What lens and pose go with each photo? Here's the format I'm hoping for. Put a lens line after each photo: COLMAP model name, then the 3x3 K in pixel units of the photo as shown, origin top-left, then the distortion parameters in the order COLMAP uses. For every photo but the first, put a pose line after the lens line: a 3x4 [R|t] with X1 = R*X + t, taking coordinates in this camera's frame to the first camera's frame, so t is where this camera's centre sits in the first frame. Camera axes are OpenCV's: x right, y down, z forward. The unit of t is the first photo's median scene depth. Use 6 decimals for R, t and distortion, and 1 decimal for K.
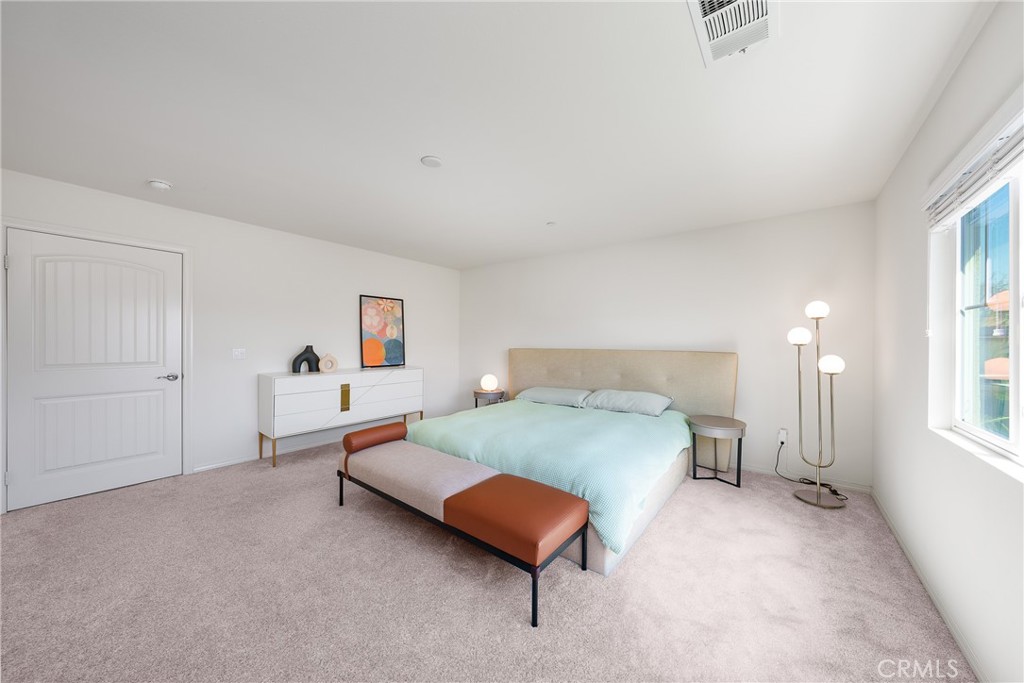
lens RADIAL K [[347.7, 0, 508.8], [0, 347.7, 342.1], [0, 0, 1]] dist [-0.011913, -0.000075]
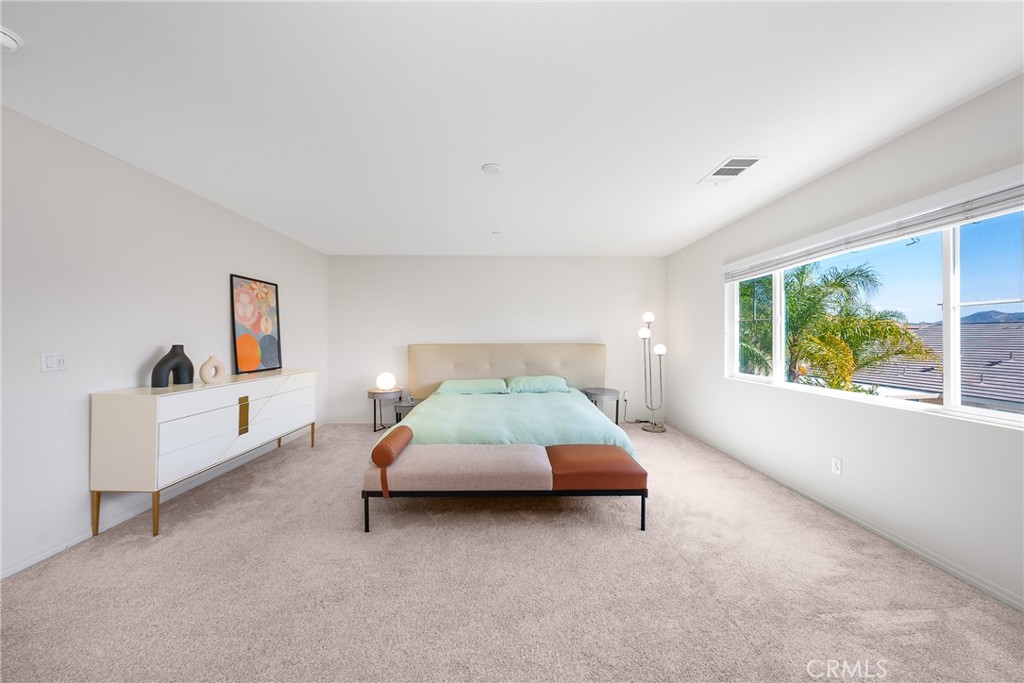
lens RADIAL K [[347.7, 0, 507.3], [0, 347.7, 339.4], [0, 0, 1]] dist [-0.011913, -0.000075]
pose [[0.774681, -0.008640, 0.632293, -0.437613], [0.005783, 0.999962, 0.006580, -0.001017], [-0.632325, -0.001441, 0.774702, 0.075382]]
